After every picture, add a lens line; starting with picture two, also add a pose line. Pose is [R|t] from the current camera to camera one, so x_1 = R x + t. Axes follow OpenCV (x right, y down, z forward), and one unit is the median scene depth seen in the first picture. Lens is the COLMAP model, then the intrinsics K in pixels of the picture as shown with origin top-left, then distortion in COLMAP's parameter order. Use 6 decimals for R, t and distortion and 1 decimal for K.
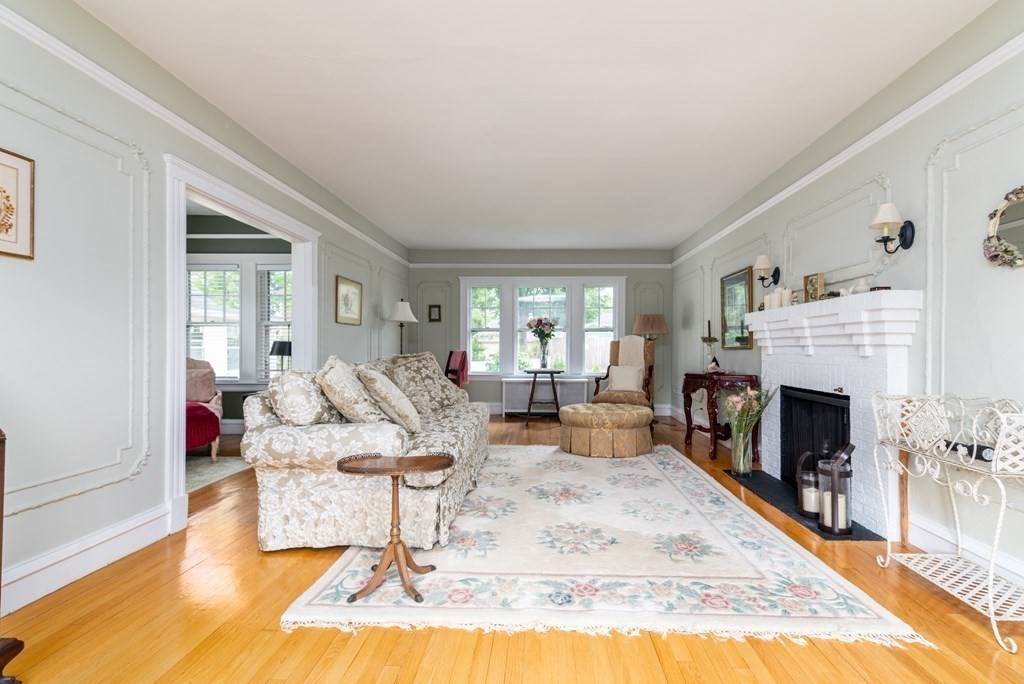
lens RADIAL K [[460.2, 0, 542.6], [0, 460.2, 347.3], [0, 0, 1]] dist [0.017801, 0.001026]
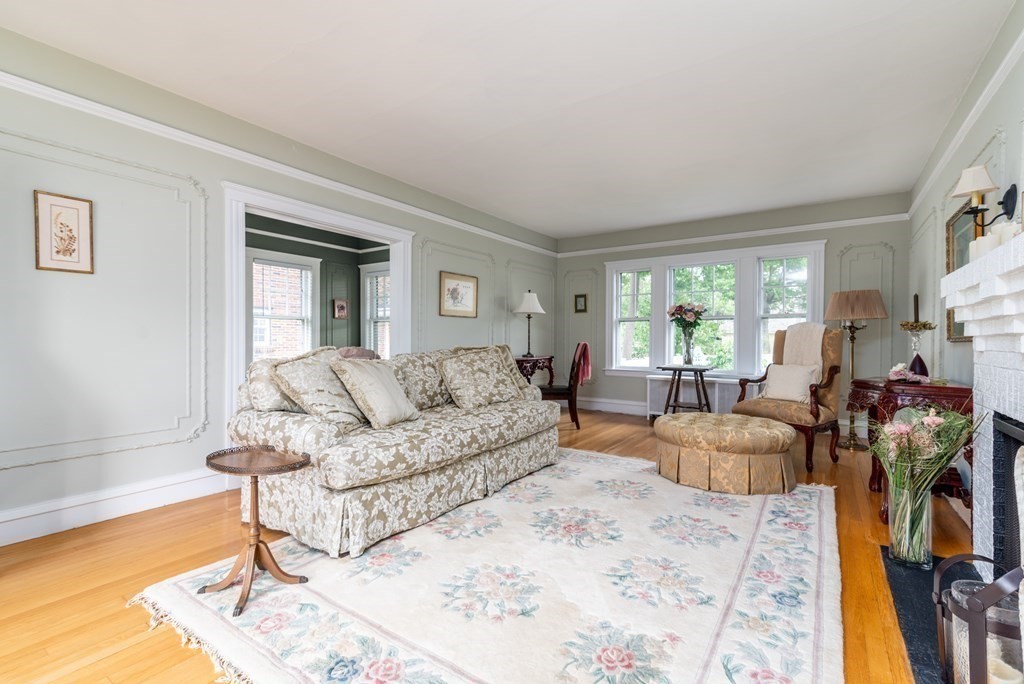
lens RADIAL K [[460.2, 0, 524.5], [0, 460.2, 343.8], [0, 0, 1]] dist [0.017801, 0.001026]
pose [[0.839070, 0.005229, -0.543999, 0.301383], [-0.000608, 0.999962, 0.008673, 0.001941], [0.544024, -0.006946, 0.839041, 0.229630]]
